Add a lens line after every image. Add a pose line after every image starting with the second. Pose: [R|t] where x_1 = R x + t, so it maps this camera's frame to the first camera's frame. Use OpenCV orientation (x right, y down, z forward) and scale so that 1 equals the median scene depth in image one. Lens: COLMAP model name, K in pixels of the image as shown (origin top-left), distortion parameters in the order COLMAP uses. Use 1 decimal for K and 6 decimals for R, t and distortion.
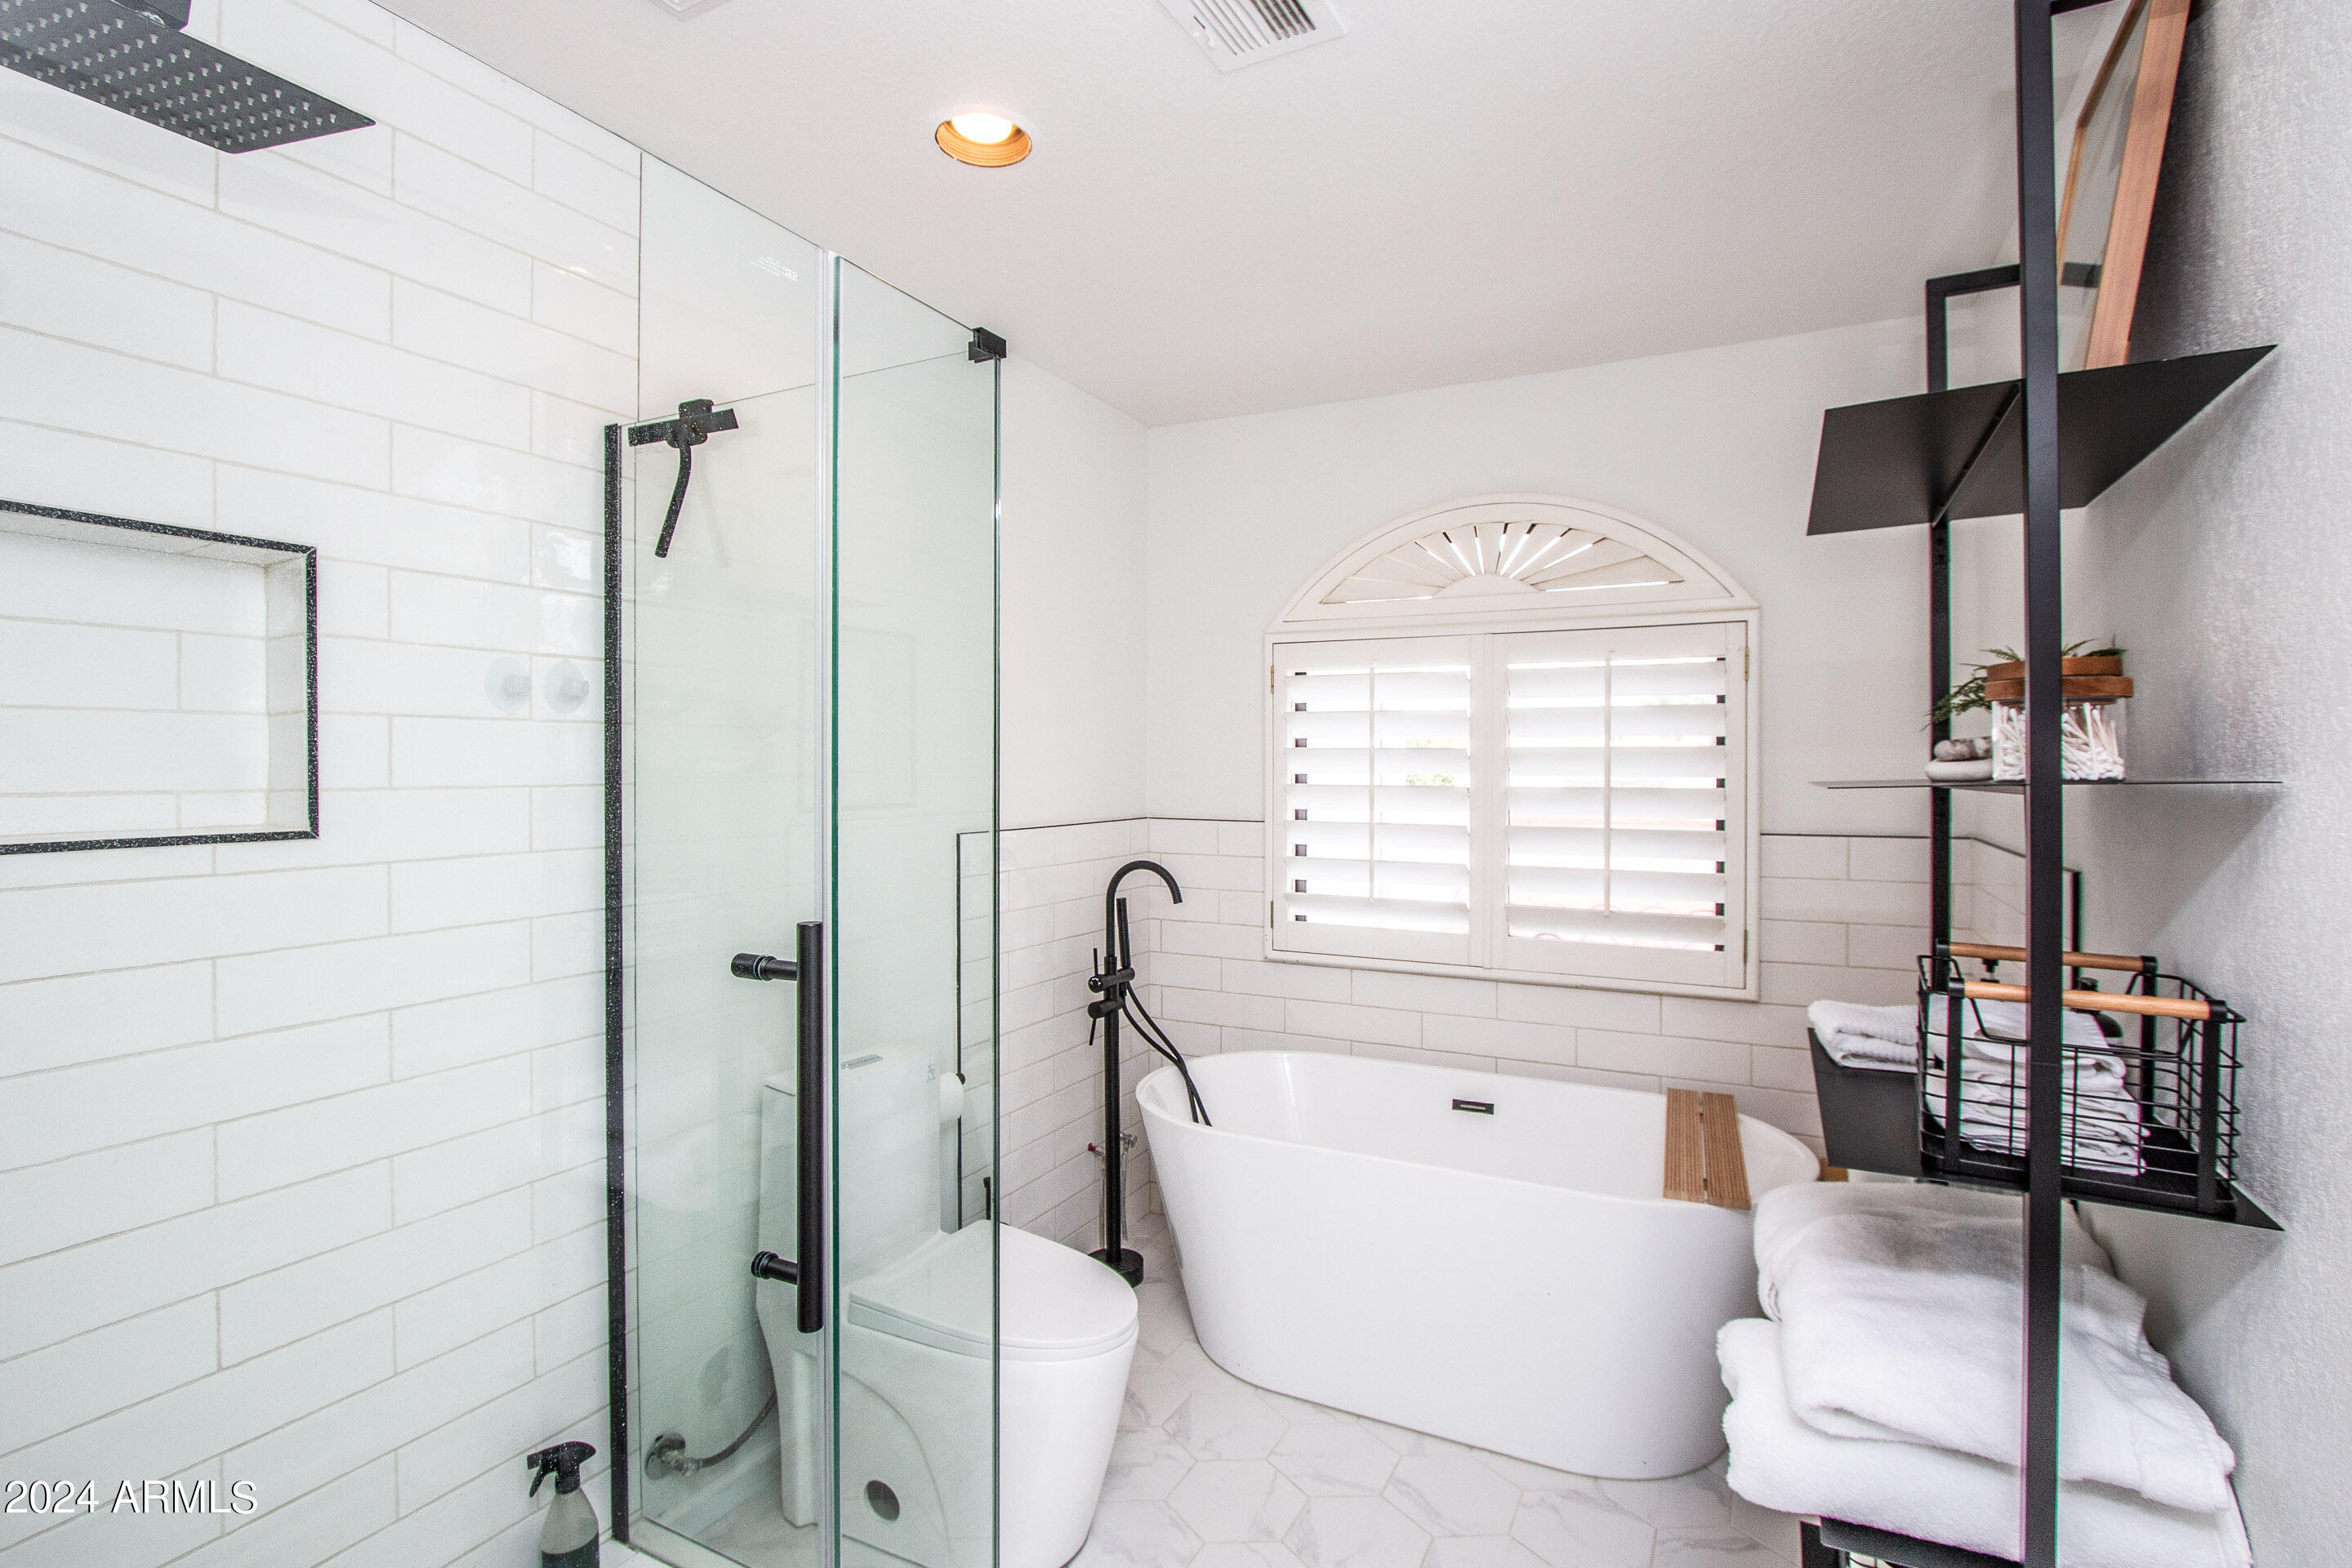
lens RADIAL K [[1100.4, 0, 1176.6], [0, 1100.4, 791.0], [0, 0, 1]] dist [-0.021642, 0.000927]
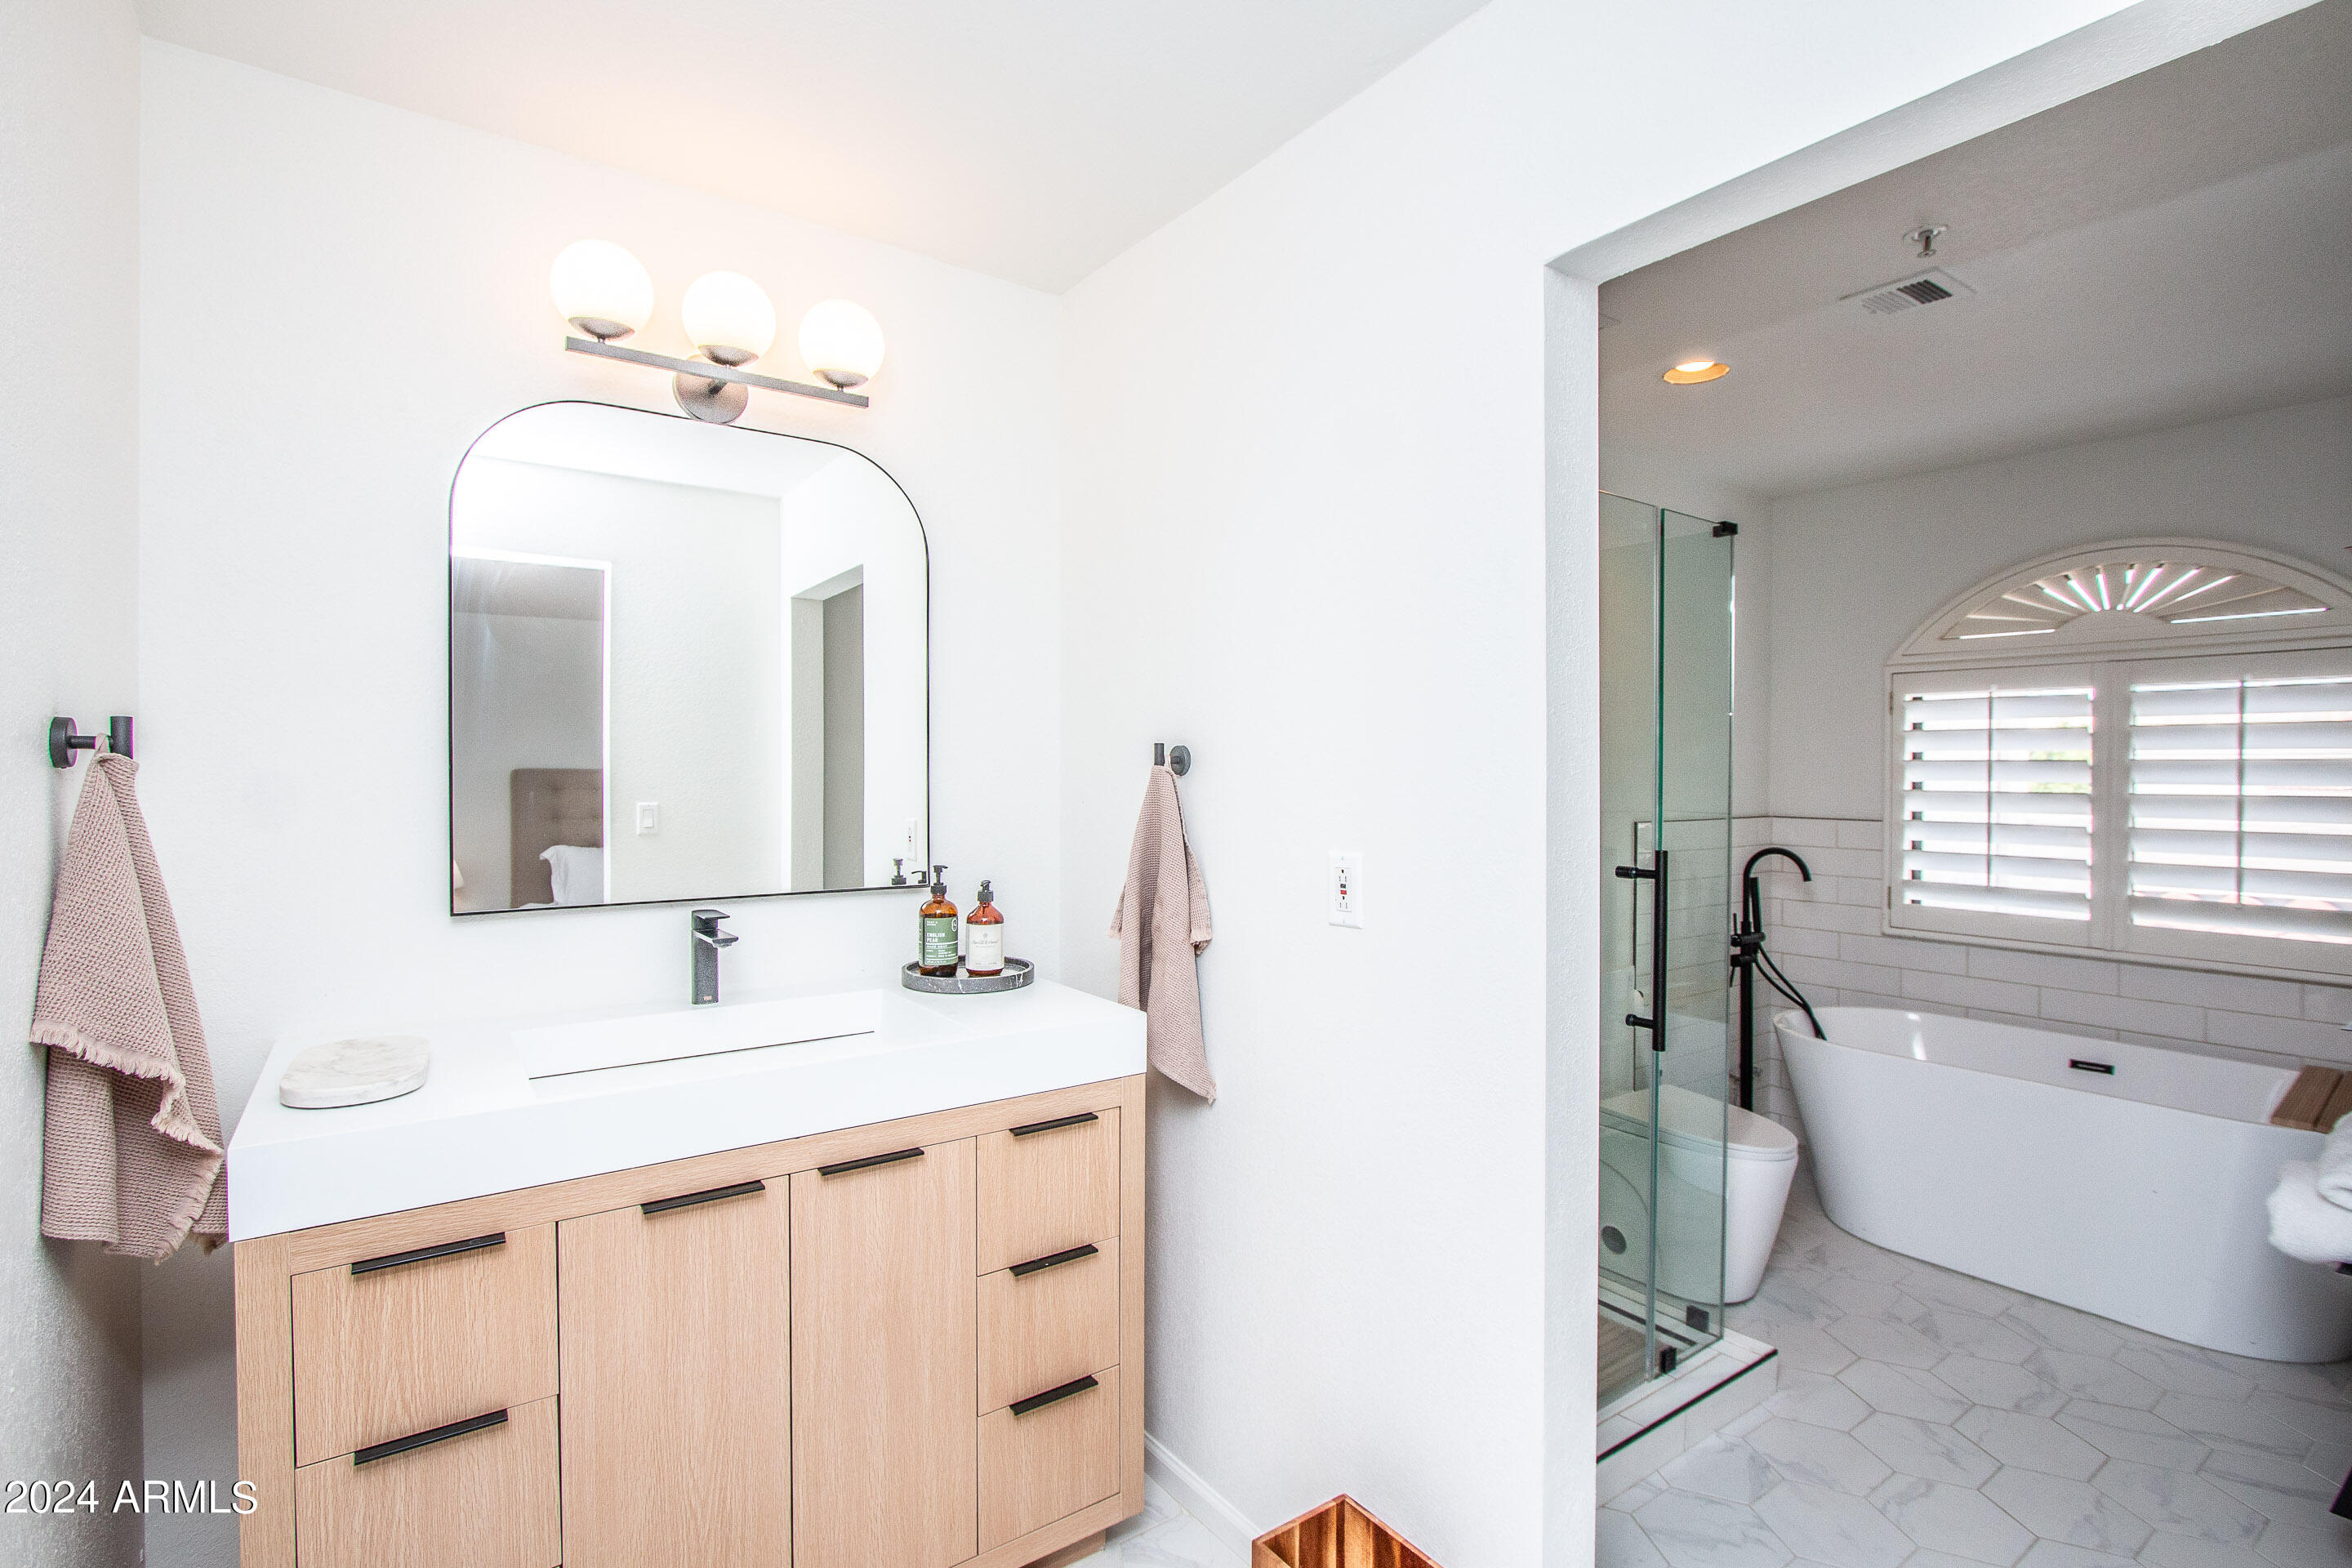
lens RADIAL K [[1100.4, 0, 1176.6], [0, 1100.4, 791.0], [0, 0, 1]] dist [-0.021642, 0.000927]
pose [[0.895634, 0.008725, -0.444707, -0.090590], [-0.012403, 0.999909, -0.005362, 0.012285], [0.444619, 0.010318, 0.895660, -0.460540]]
